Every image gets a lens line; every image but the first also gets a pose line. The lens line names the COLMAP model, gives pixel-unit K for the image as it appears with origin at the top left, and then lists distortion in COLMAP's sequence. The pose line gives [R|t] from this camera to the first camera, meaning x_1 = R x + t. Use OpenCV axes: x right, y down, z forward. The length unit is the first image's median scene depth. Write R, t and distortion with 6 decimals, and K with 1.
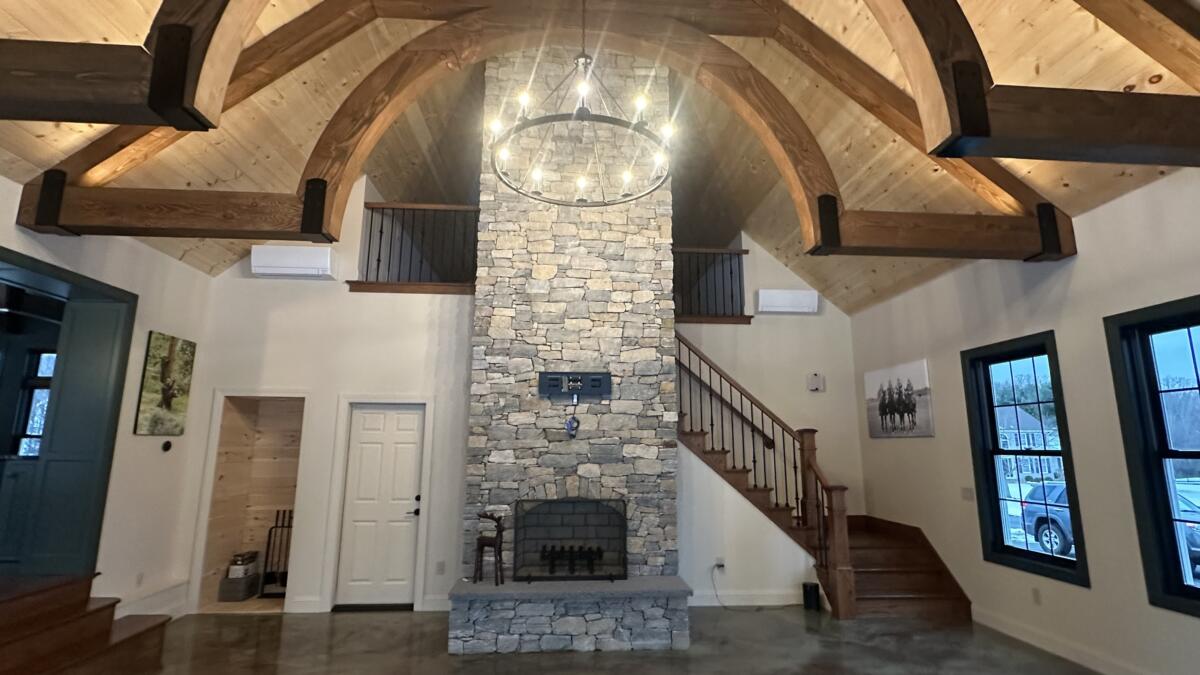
lens RADIAL K [[560.1, 0, 601.5], [0, 560.1, 341.9], [0, 0, 1]] dist [-0.003566, -0.000217]
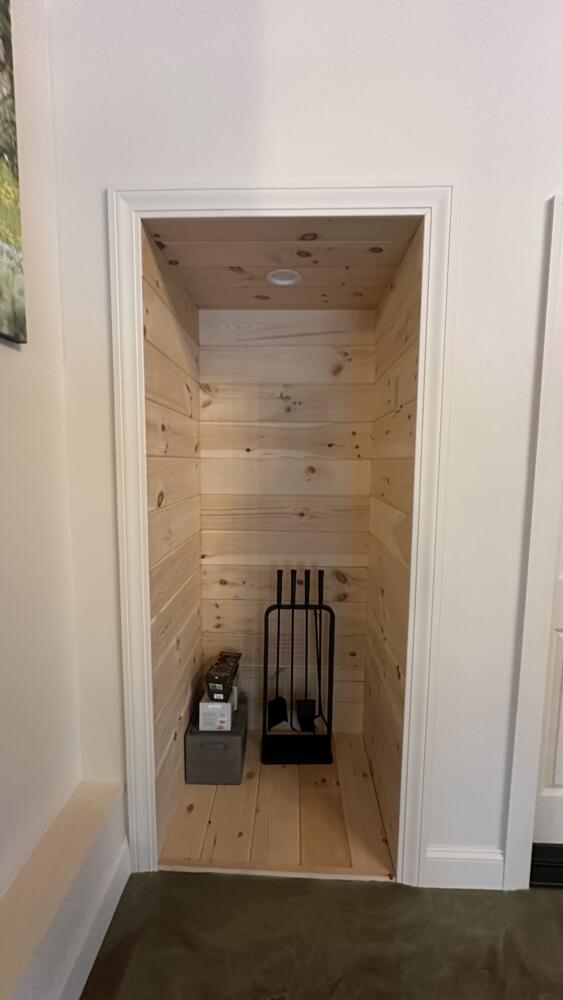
lens RADIAL K [[393.5, 0, 285.7], [0, 393.5, 497.0], [0, 0, 1]] dist [0.000849, 0.000008]
pose [[0.995265, 0.007315, -0.096923, -0.613056], [0.019130, 0.962919, 0.269112, 0.189057], [0.095297, -0.269692, 0.958219, 0.821938]]
